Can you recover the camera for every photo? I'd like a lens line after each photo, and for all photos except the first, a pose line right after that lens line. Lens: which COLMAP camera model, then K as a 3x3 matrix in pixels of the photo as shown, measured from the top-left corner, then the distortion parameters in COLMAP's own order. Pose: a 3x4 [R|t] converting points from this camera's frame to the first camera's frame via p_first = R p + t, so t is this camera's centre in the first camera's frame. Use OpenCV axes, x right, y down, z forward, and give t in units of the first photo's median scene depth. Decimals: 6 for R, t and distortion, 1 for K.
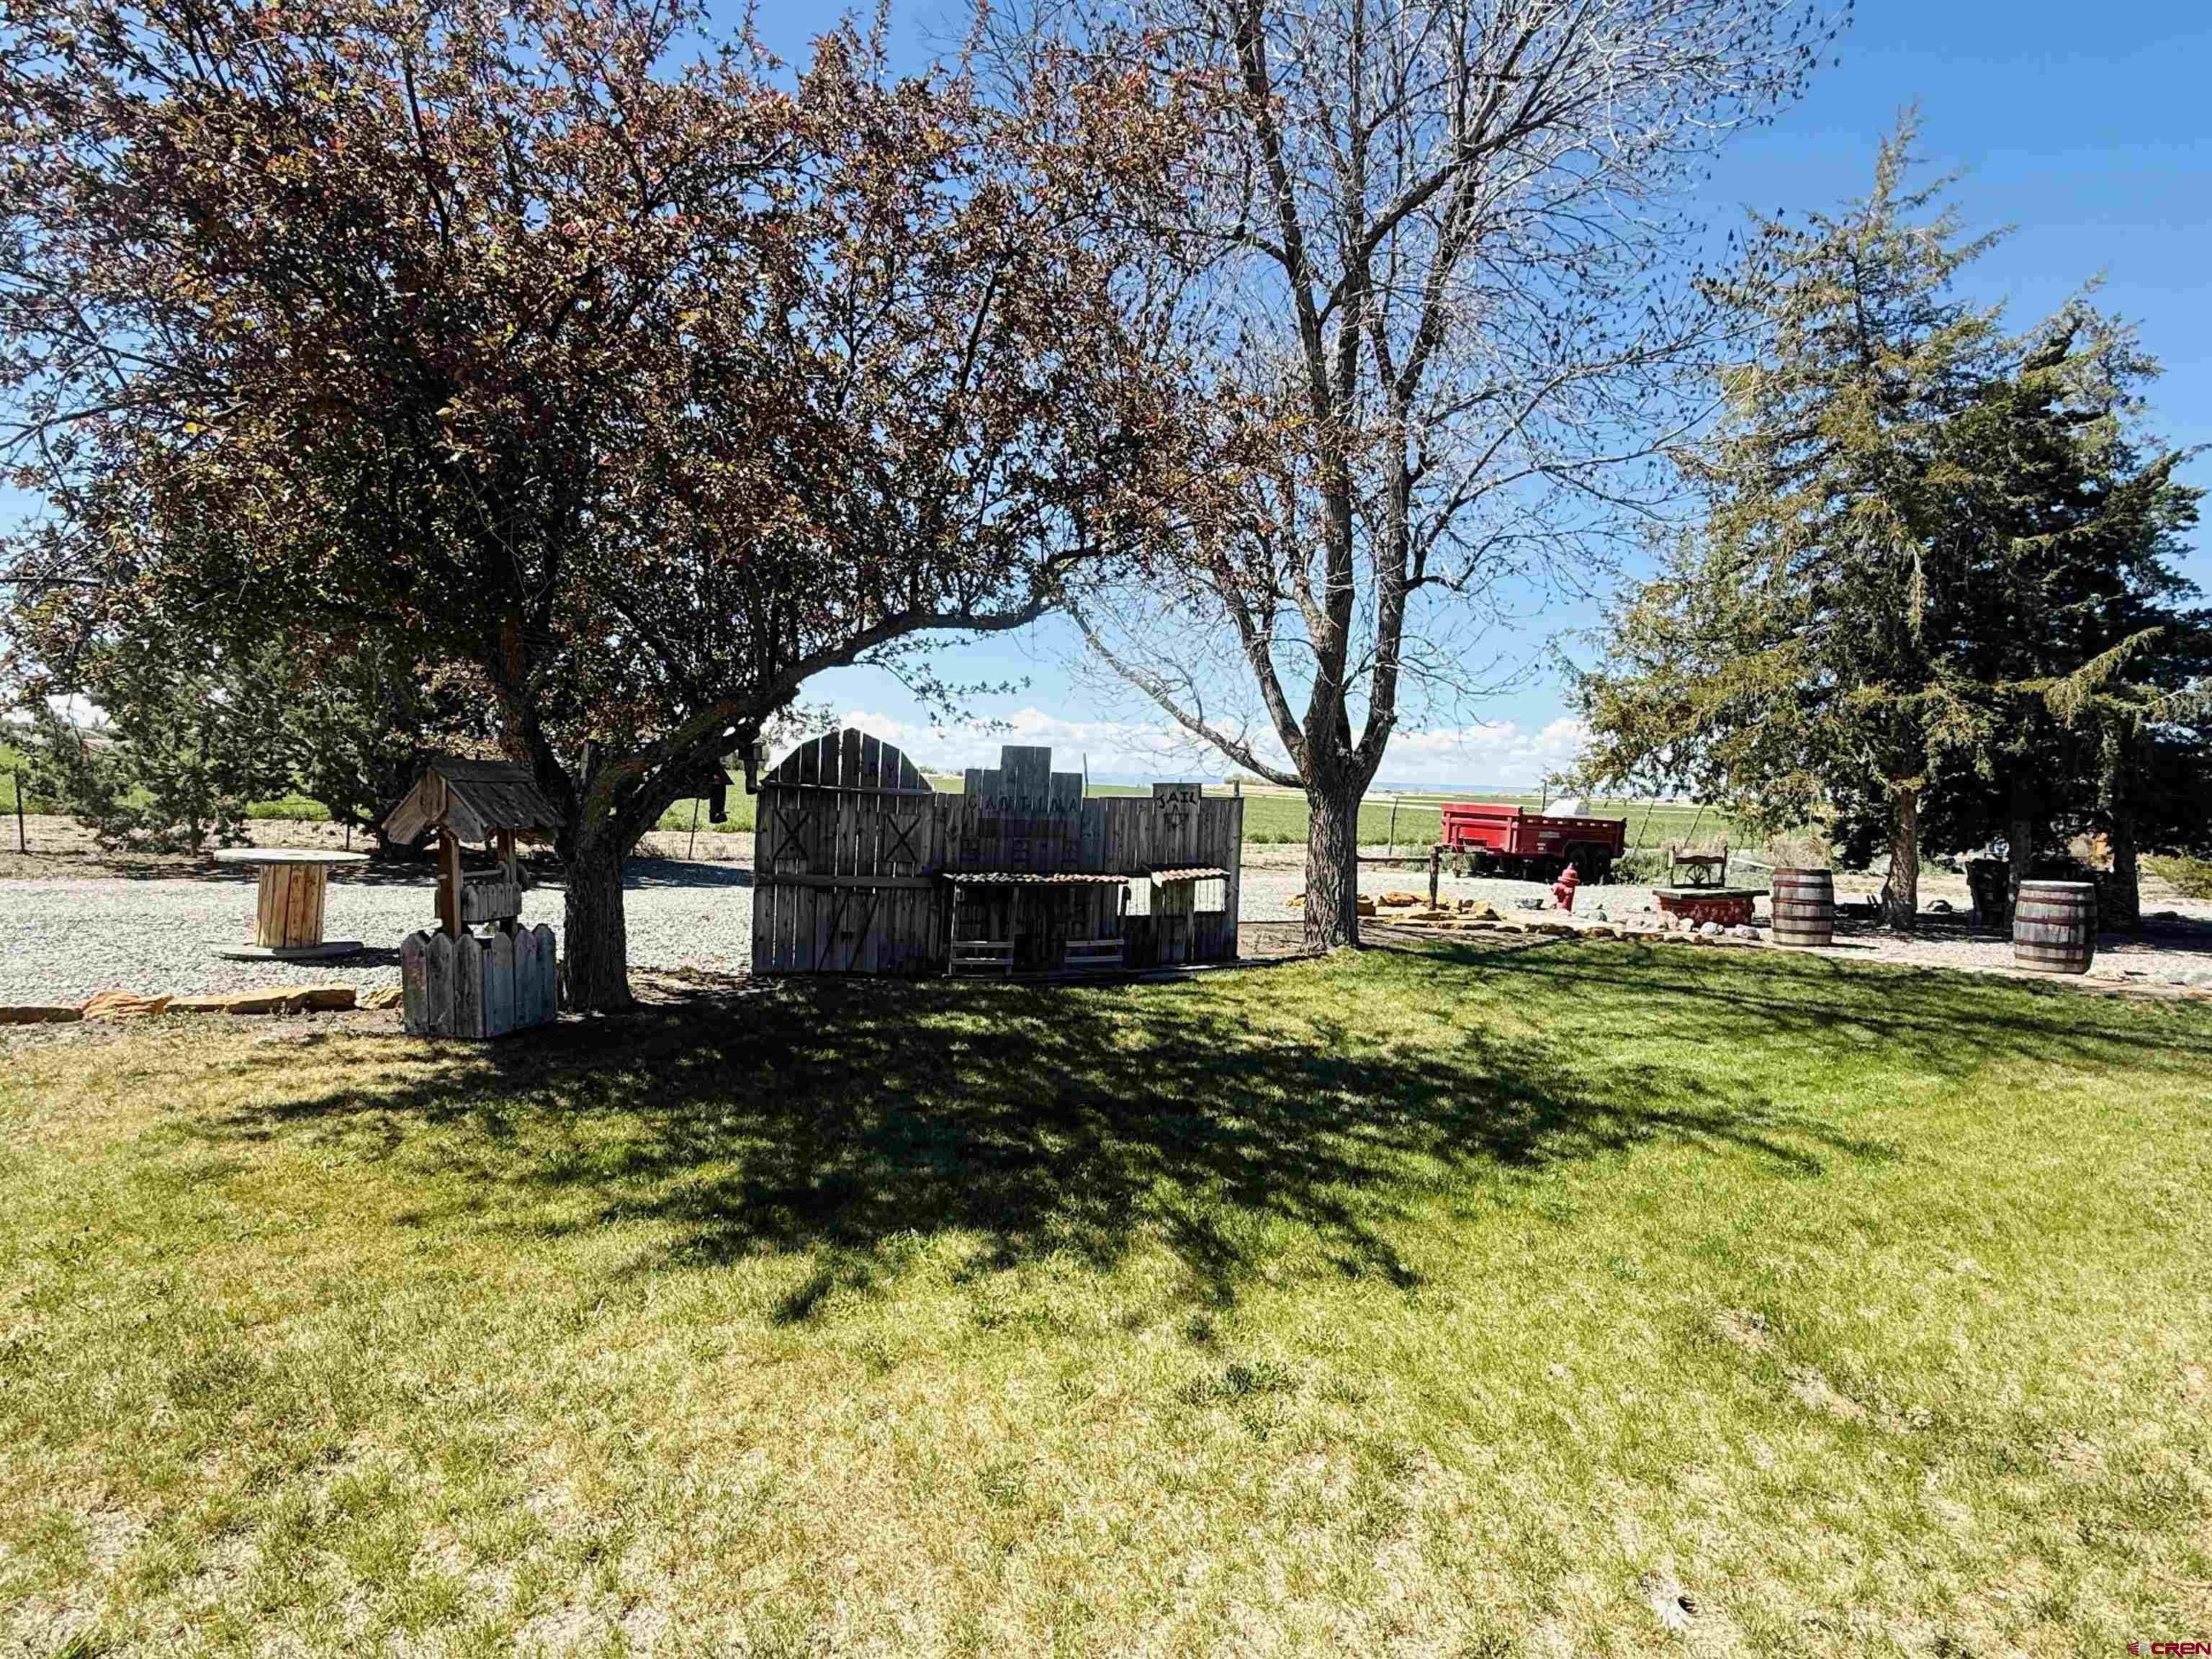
lens RADIAL K [[1184.8, 0, 1117.9], [0, 1184.8, 836.7], [0, 0, 1]] dist [0.002268, 0.000125]
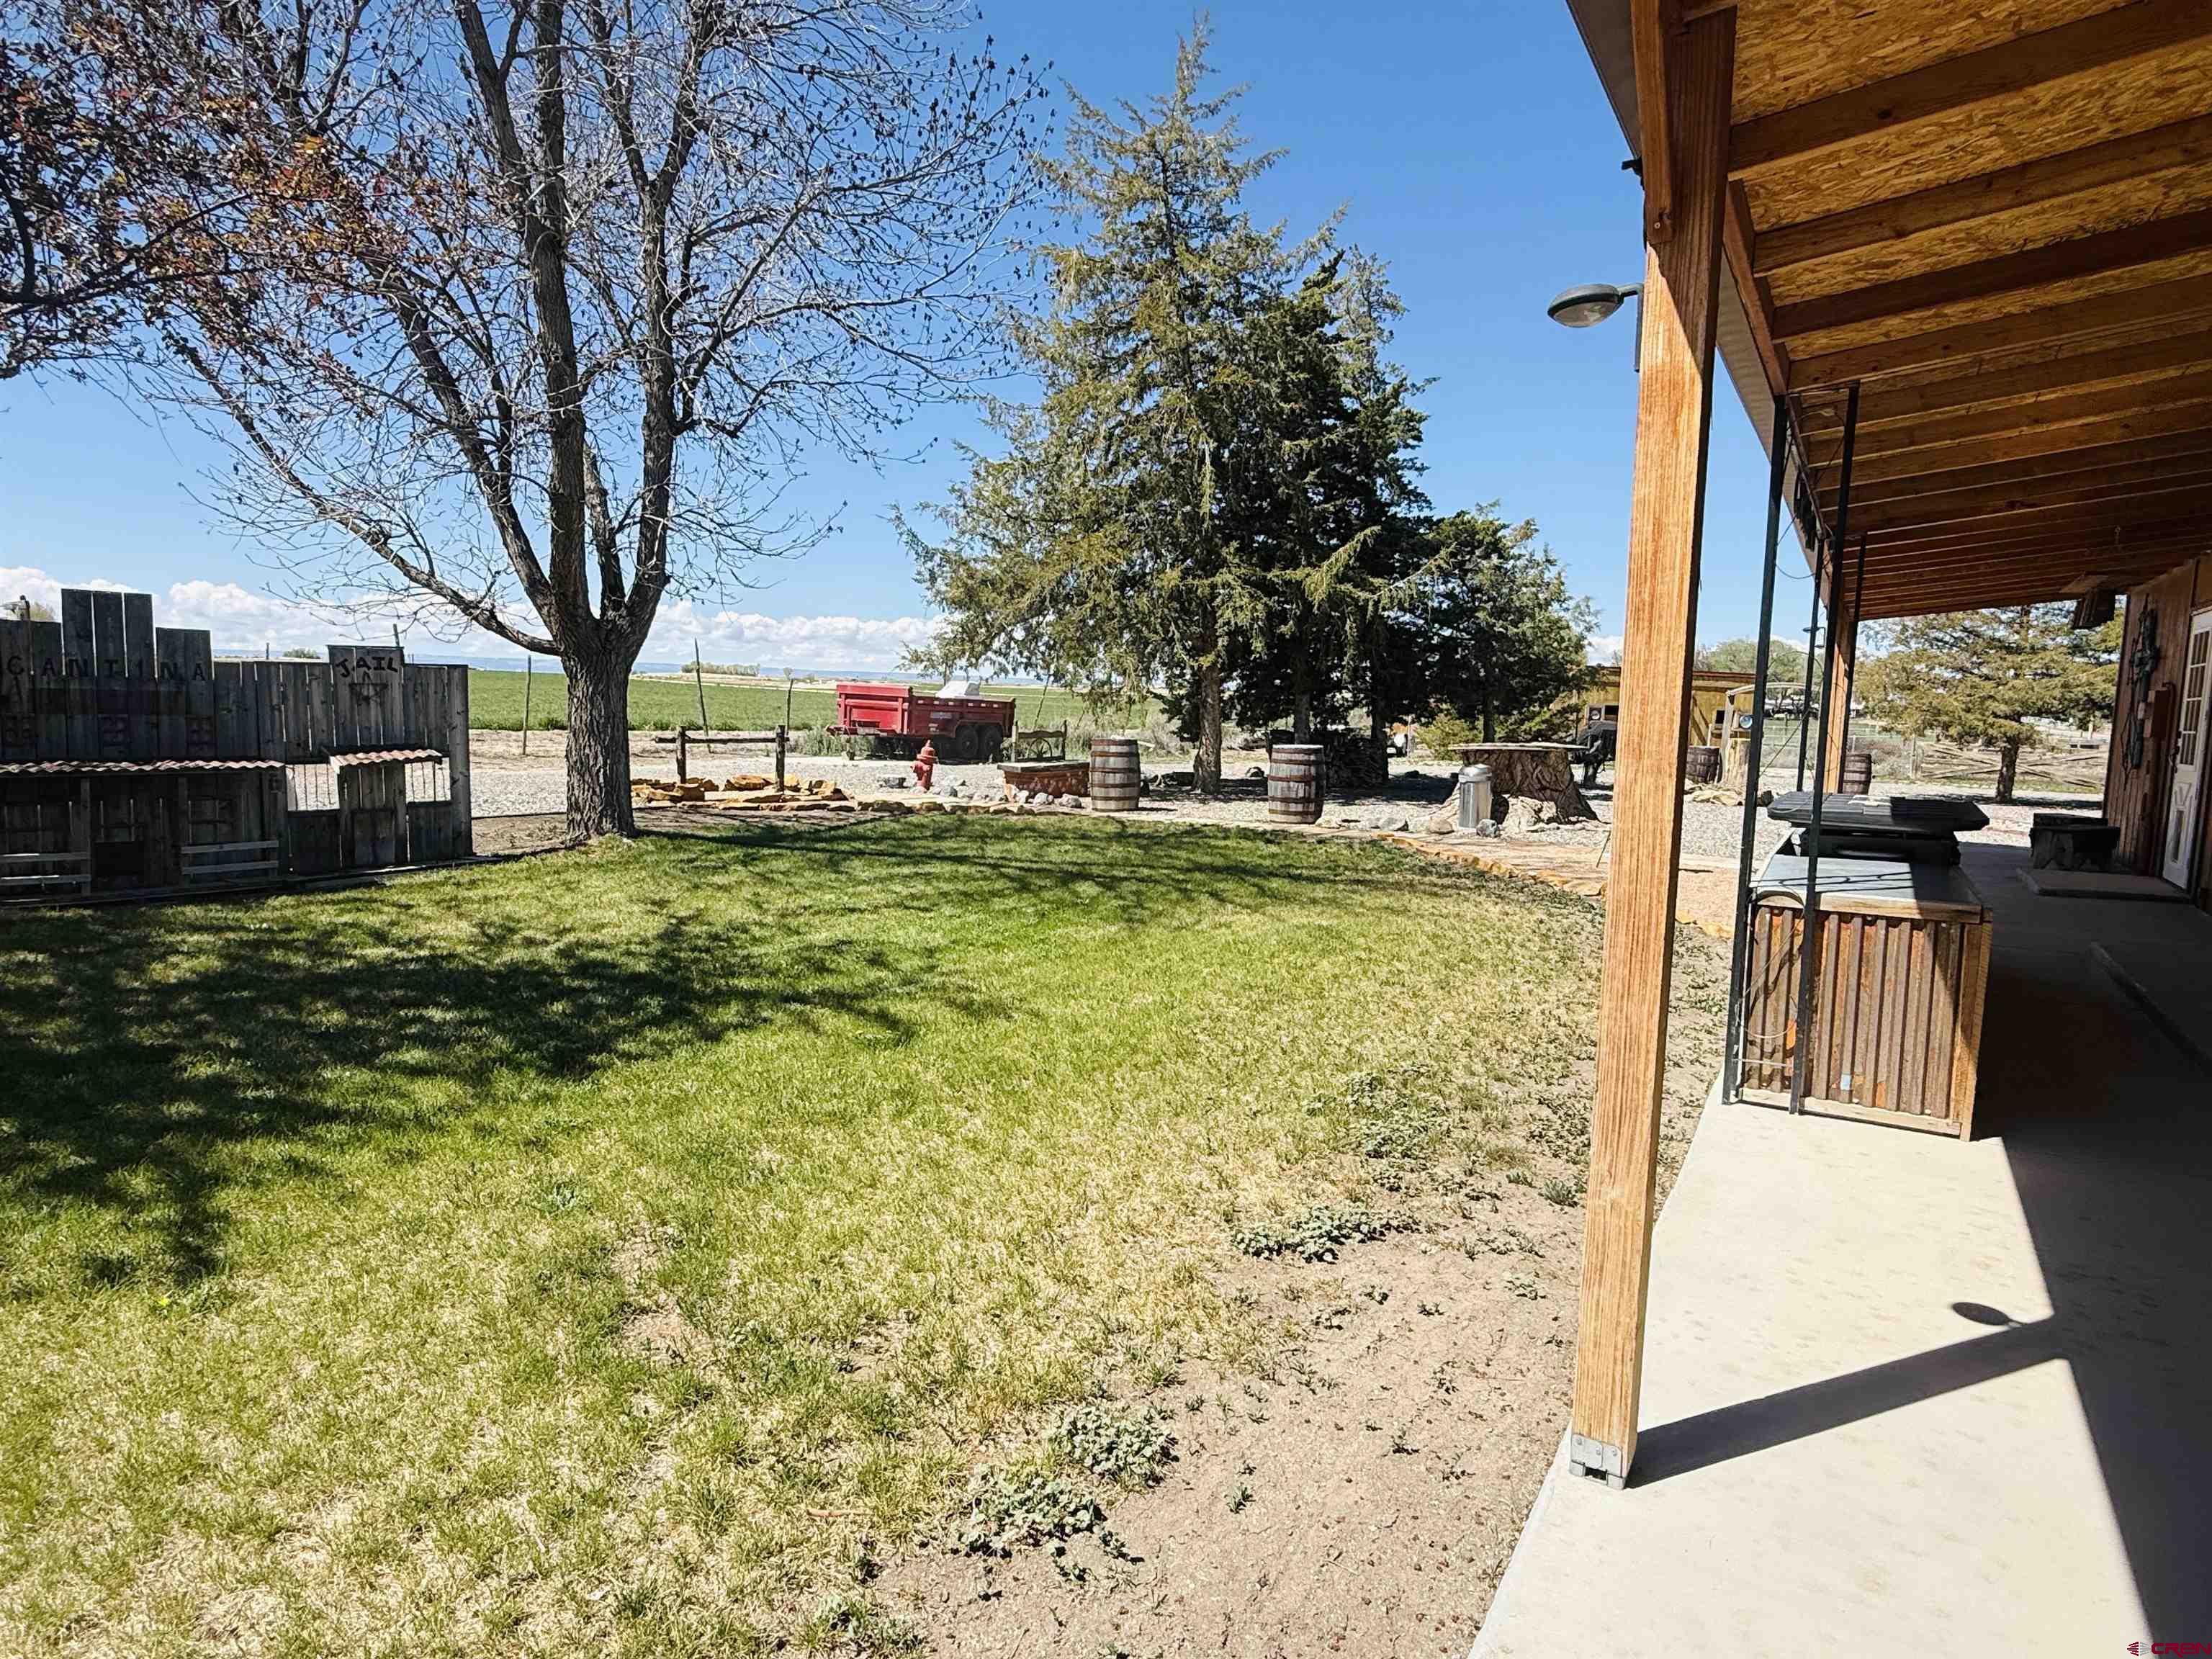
lens RADIAL K [[1185.1, 0, 1106.0], [0, 1185.1, 829.5], [0, 0, 1]] dist [0.002059, -0.000002]
pose [[0.907588, -0.052488, 0.416568, 0.116051], [0.015910, 0.995742, 0.090801, 0.010226], [-0.419560, -0.075783, 0.904559, 0.028538]]
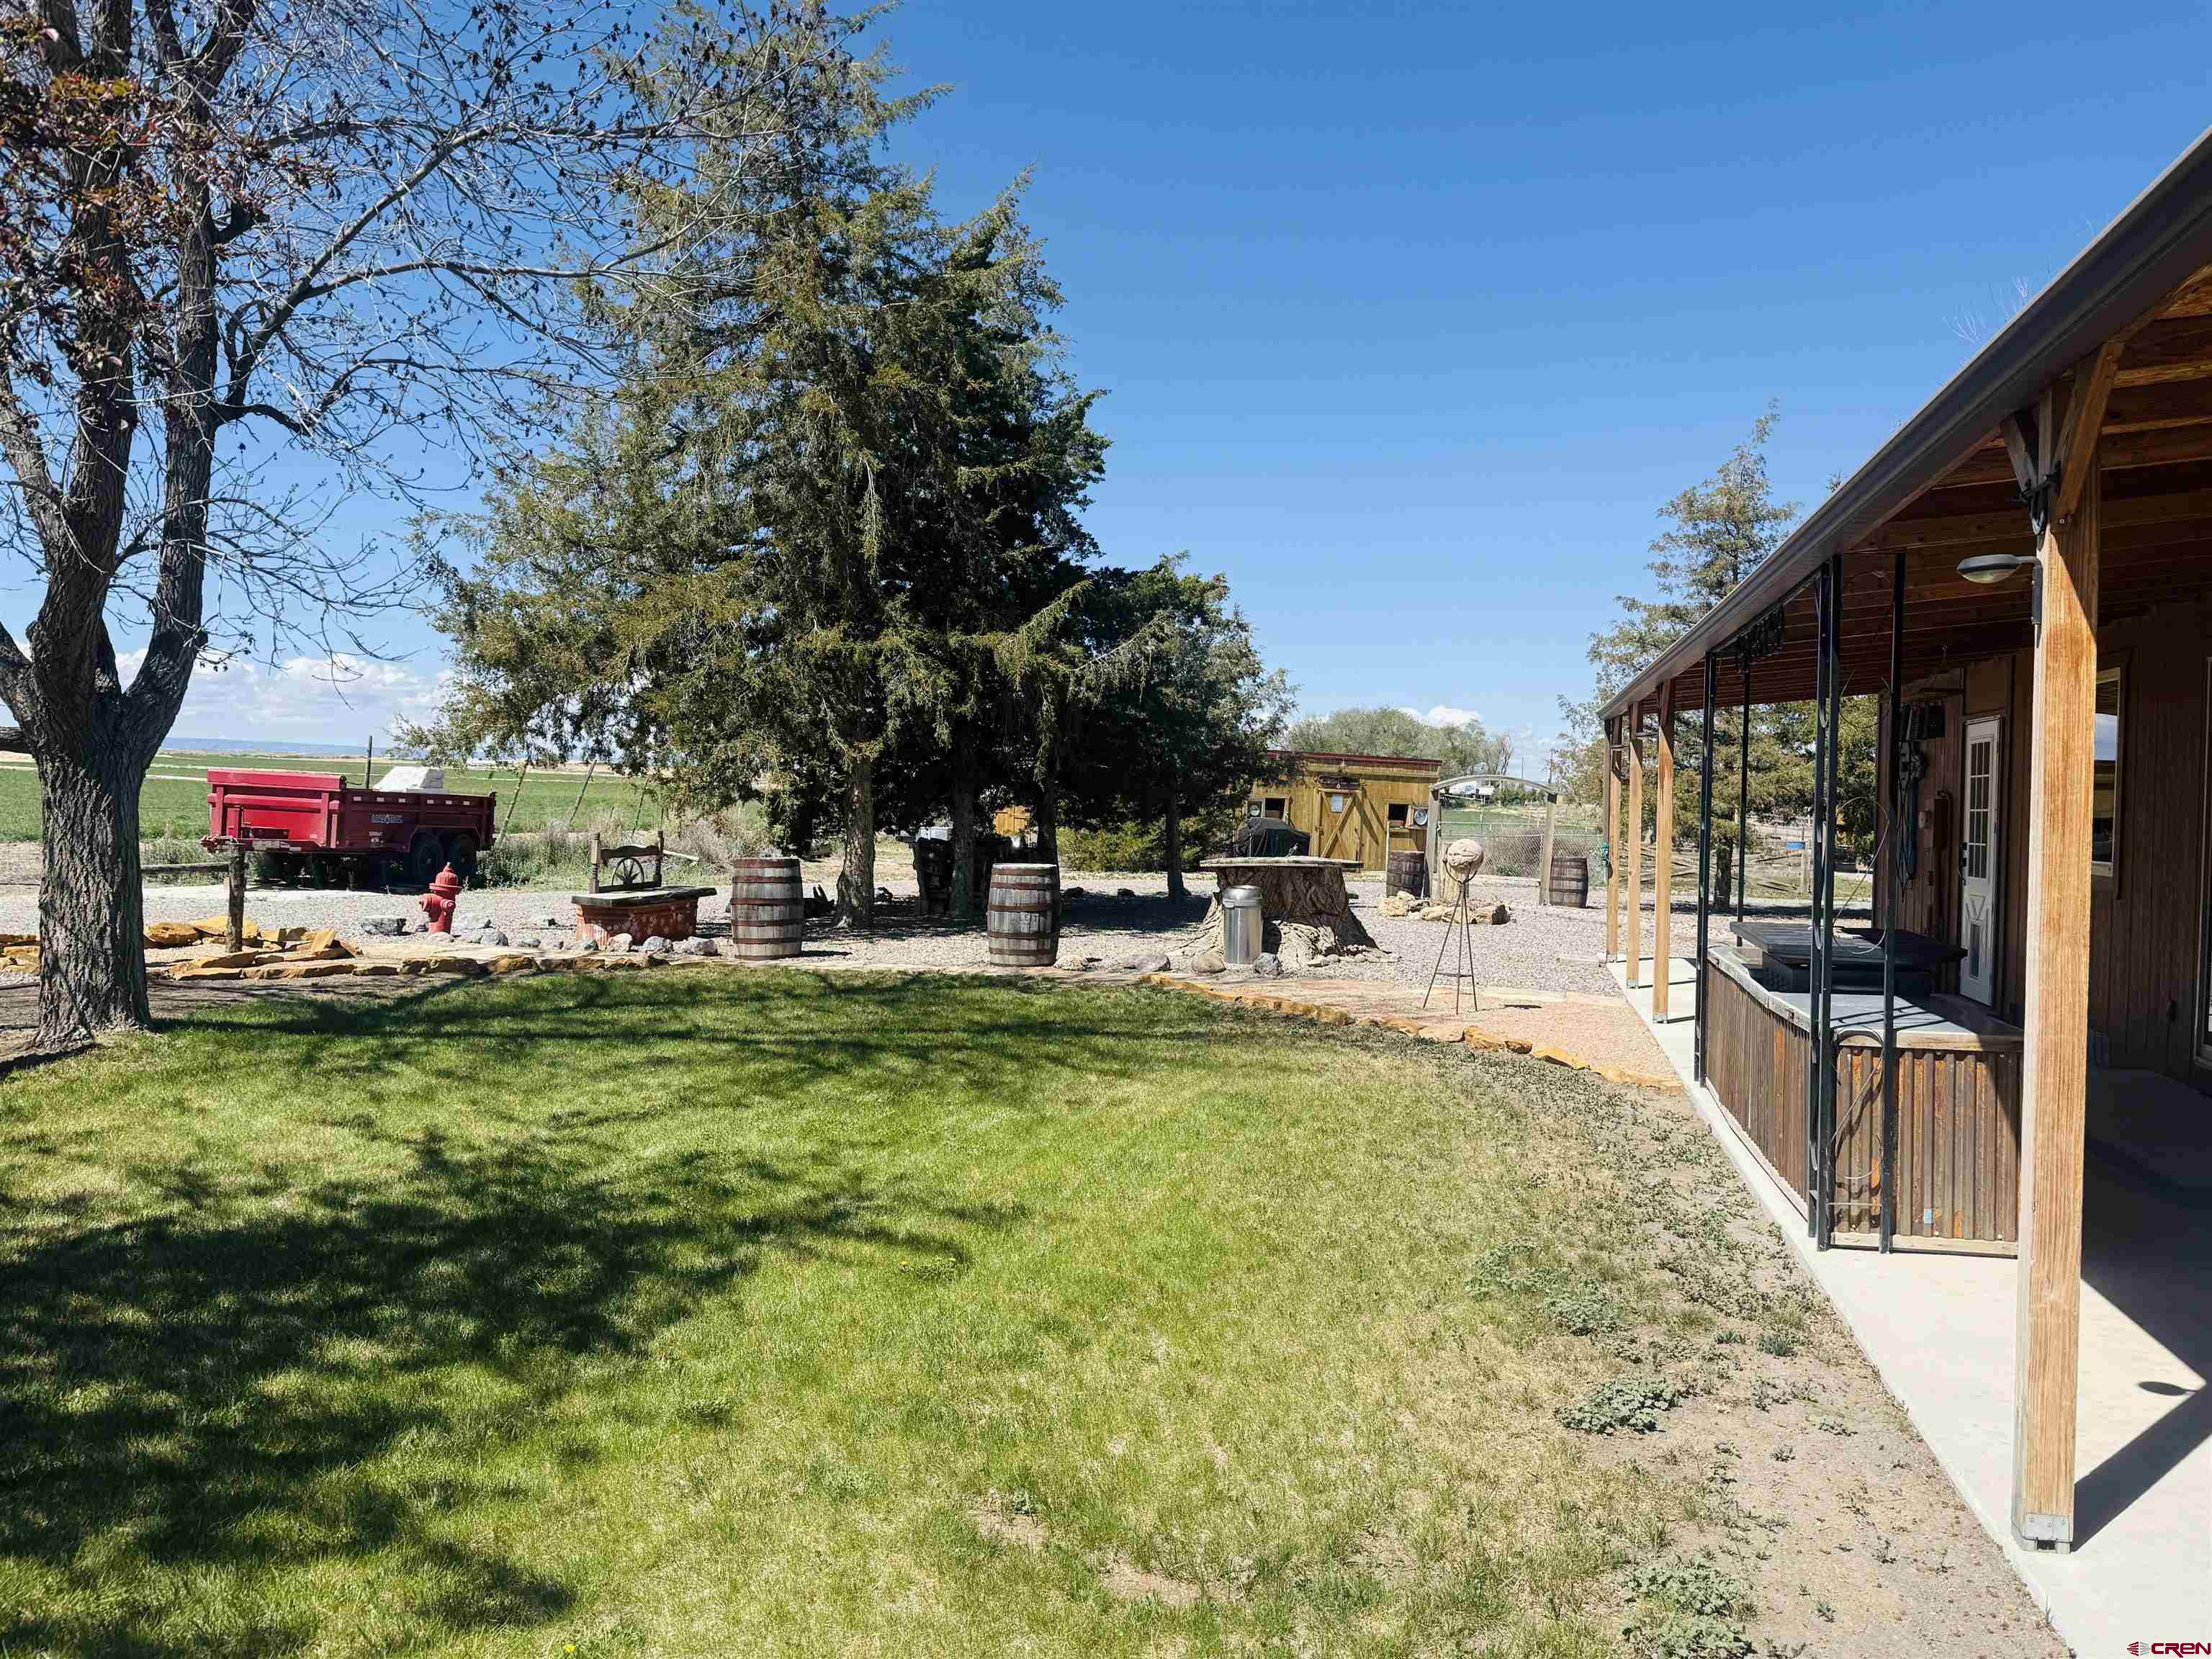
lens RADIAL K [[1672.8, 0, 1112.0], [0, 1672.8, 855.7], [0, 0, 1]] dist [0.113508, -0.196142]
pose [[0.709848, -0.036355, 0.703416, -0.036363], [0.019632, 0.999300, 0.031836, -0.005608], [-0.704082, -0.008789, 0.710065, 0.052899]]
